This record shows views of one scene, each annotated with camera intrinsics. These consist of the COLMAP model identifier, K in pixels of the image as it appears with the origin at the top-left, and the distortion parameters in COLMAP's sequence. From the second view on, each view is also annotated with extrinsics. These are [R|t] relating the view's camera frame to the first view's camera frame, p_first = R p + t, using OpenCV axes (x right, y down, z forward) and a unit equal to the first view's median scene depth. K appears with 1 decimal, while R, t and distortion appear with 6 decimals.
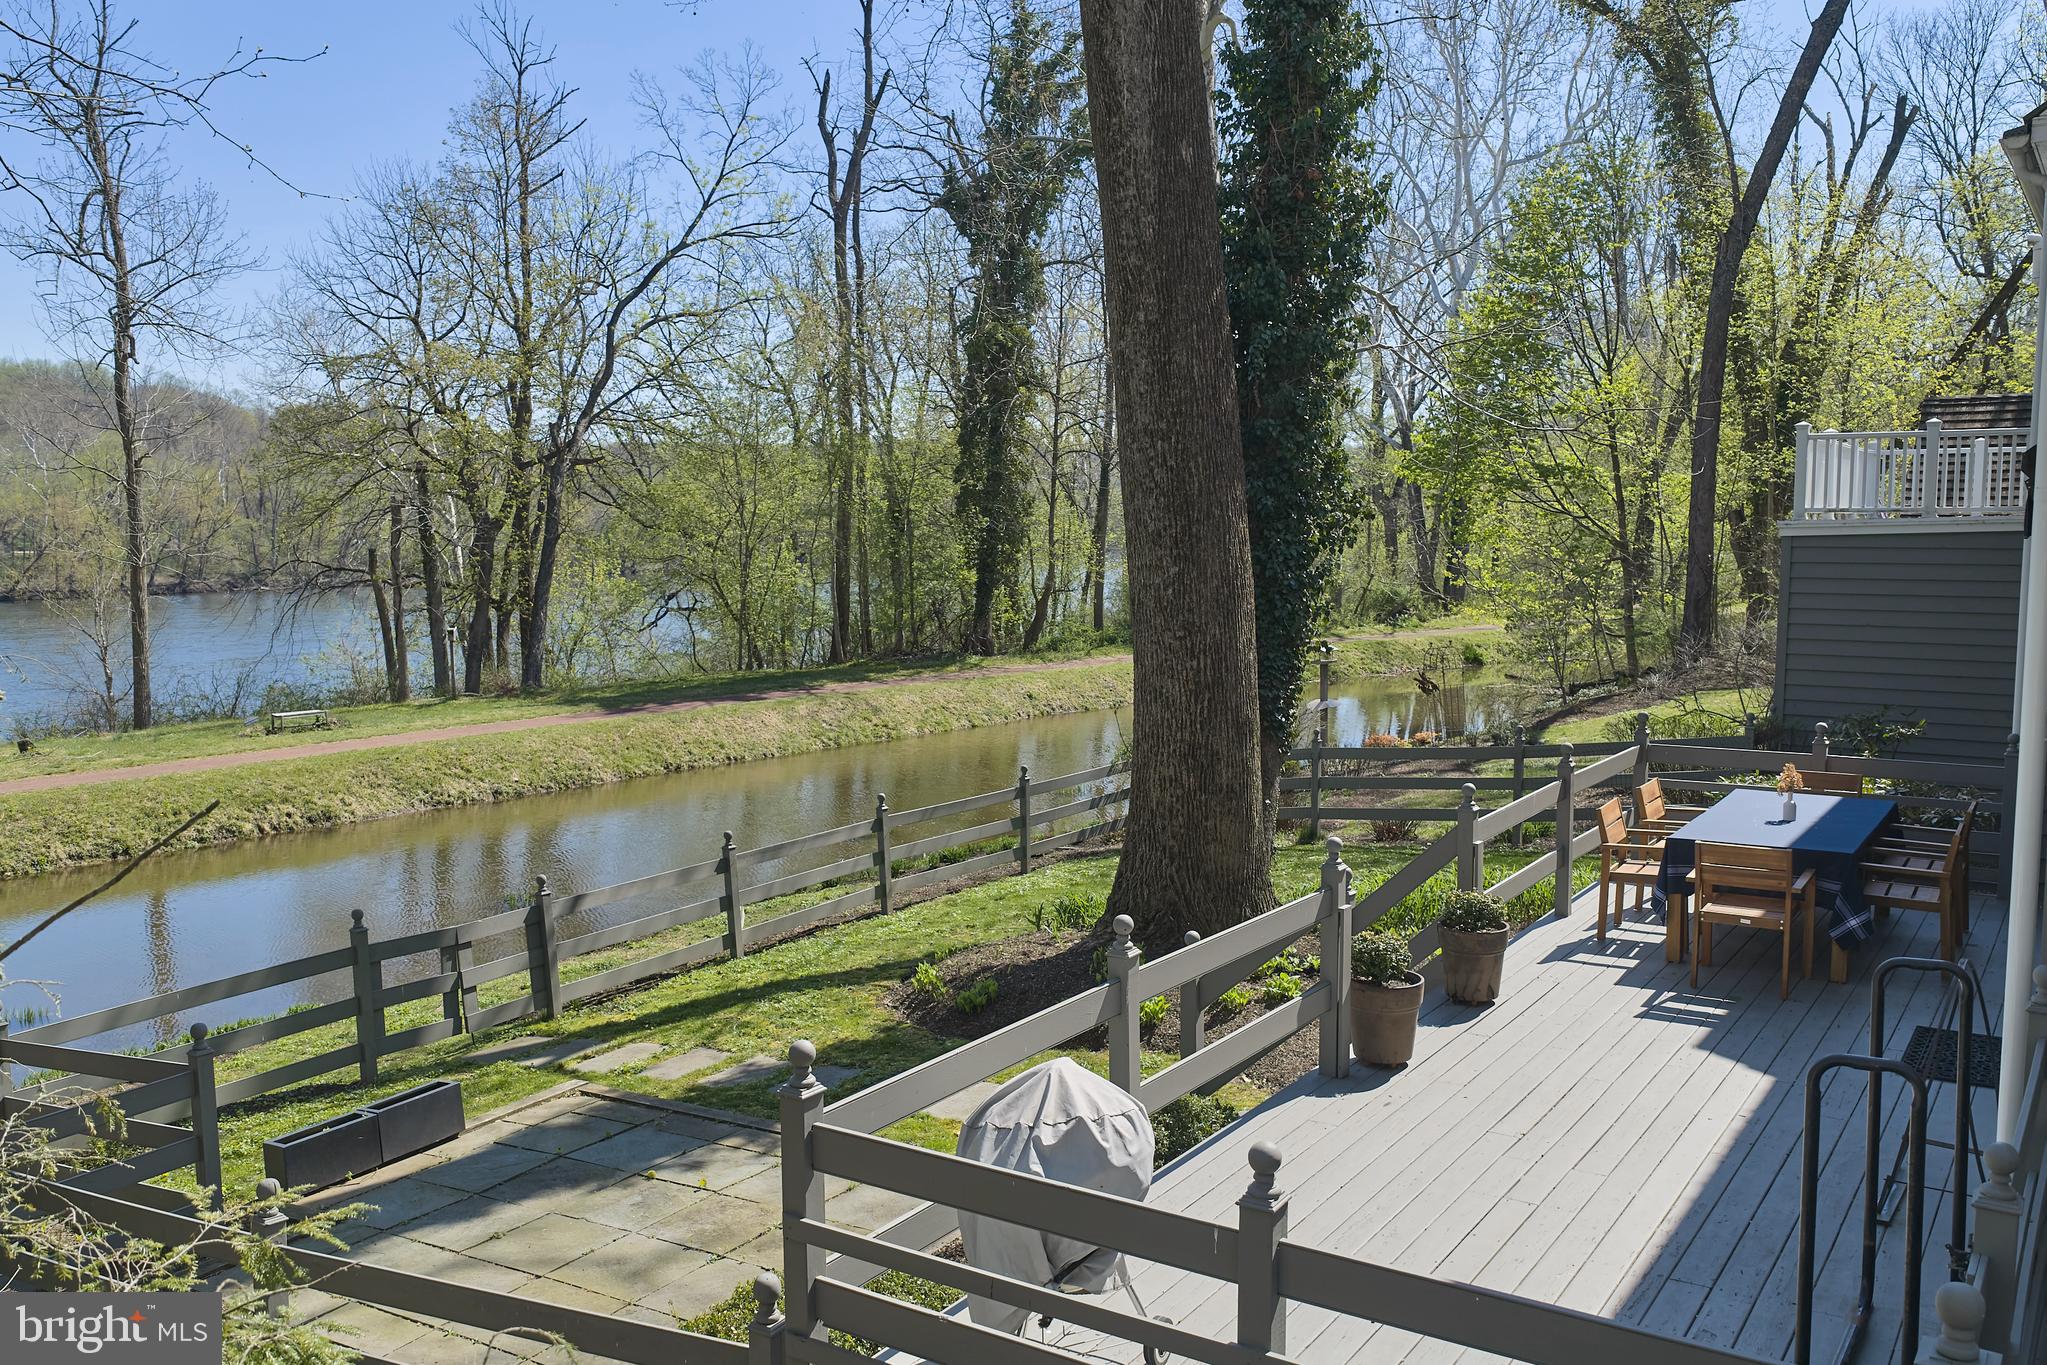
lens RADIAL K [[1726.6, 0, 1023.5], [0, 1726.6, 682.5], [0, 0, 1]] dist [-0.063373, -0.003394]
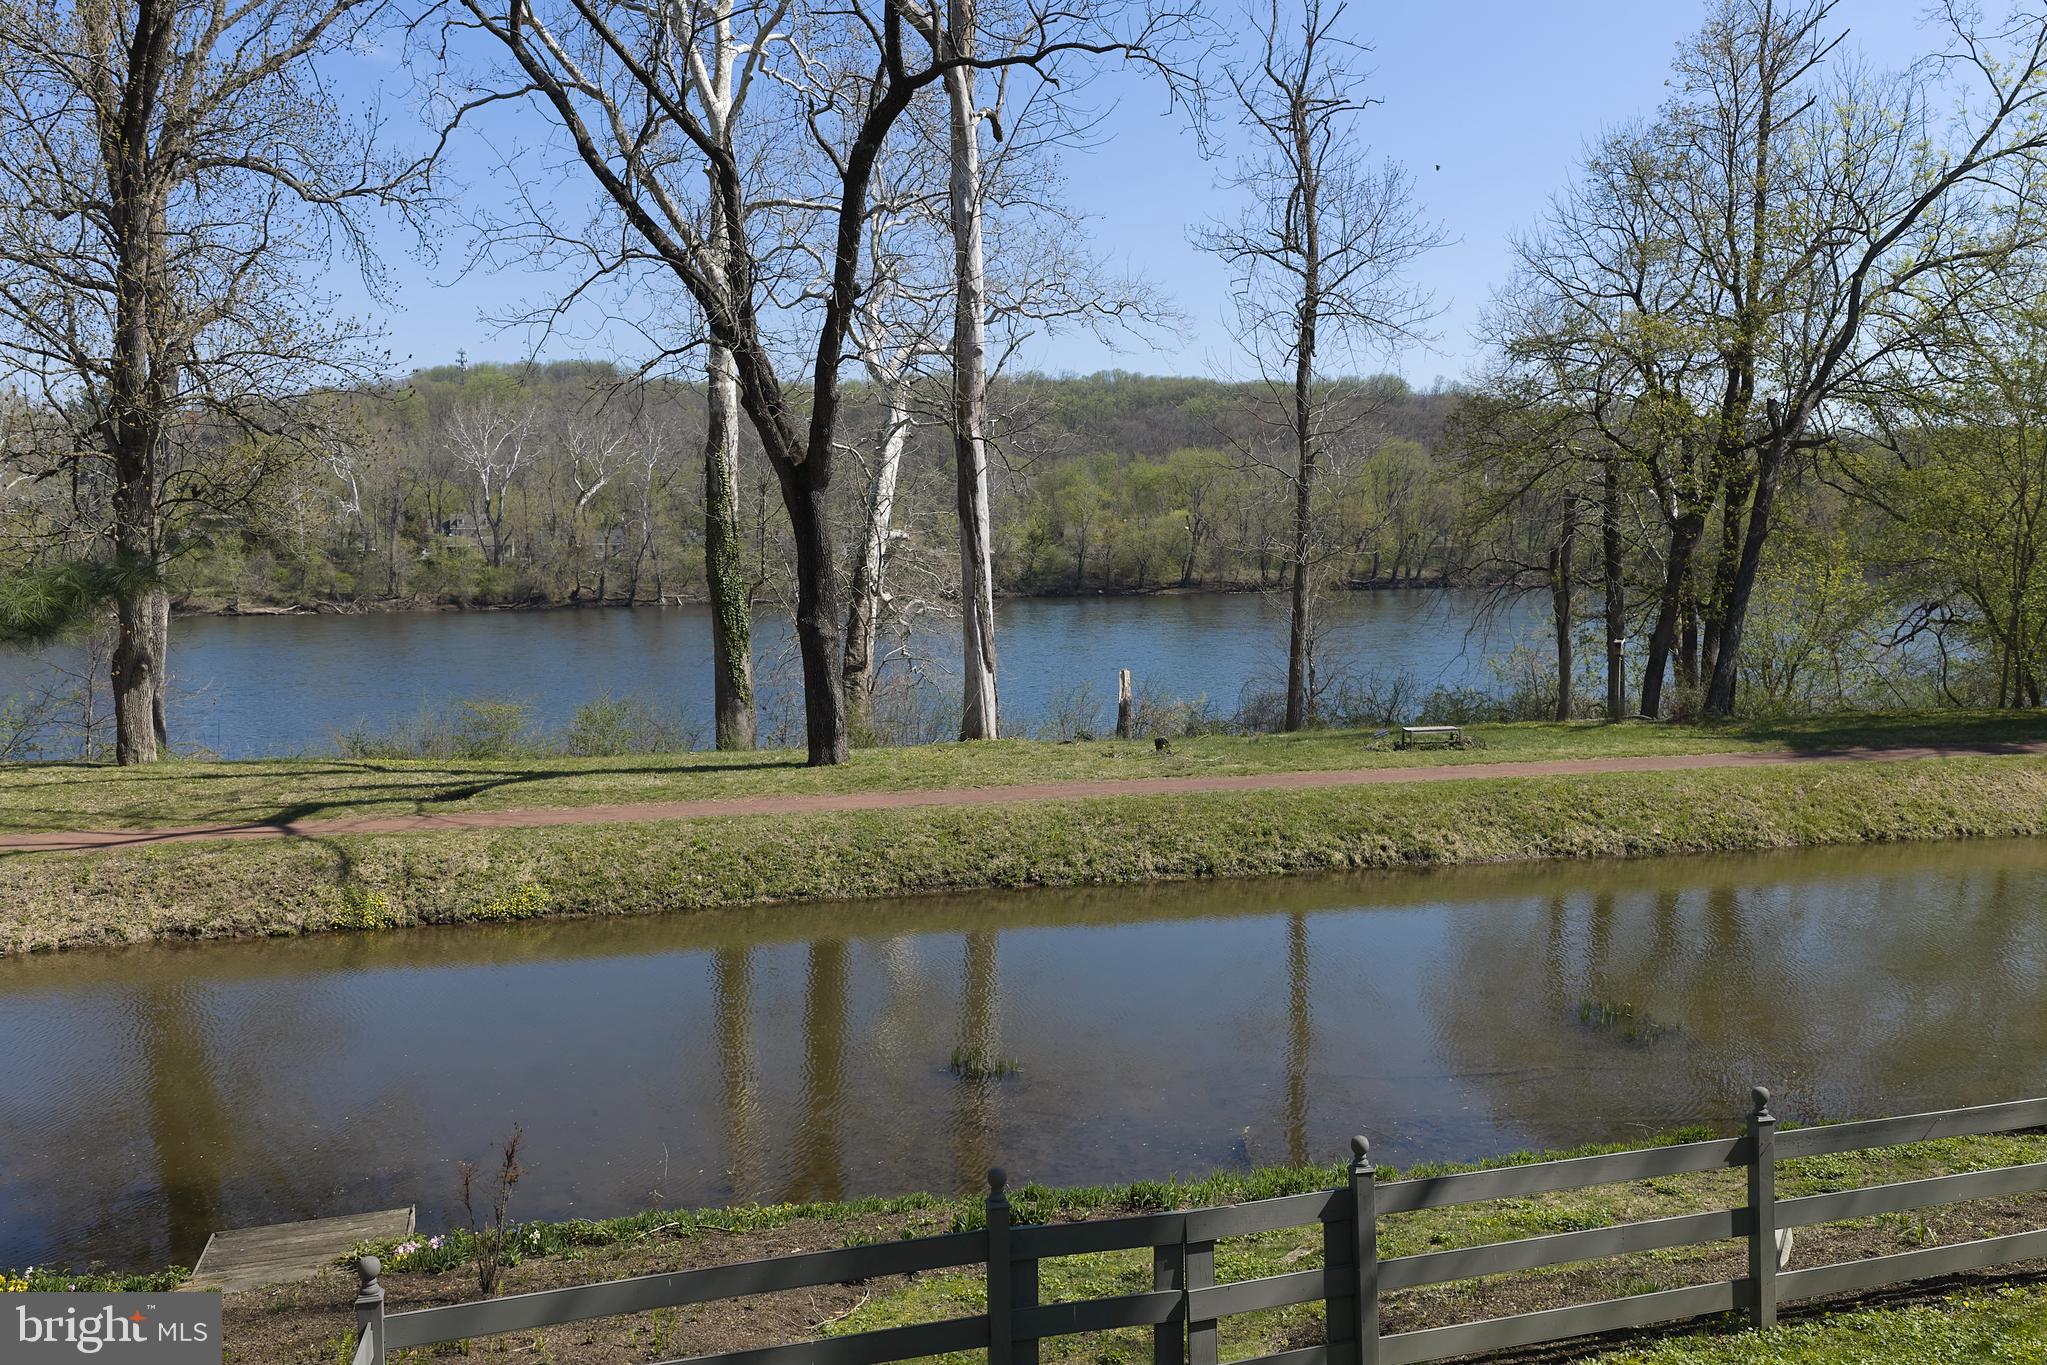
lens RADIAL K [[1665.8, 0, 1022.1], [0, 1665.8, 717.1], [0, 0, 1]] dist [0.001206, -0.003989]
pose [[0.751113, 0.068295, -0.656632, -0.004271], [-0.052047, 0.997665, 0.044230, -0.014074], [0.658119, 0.000954, 0.752913, 0.161978]]
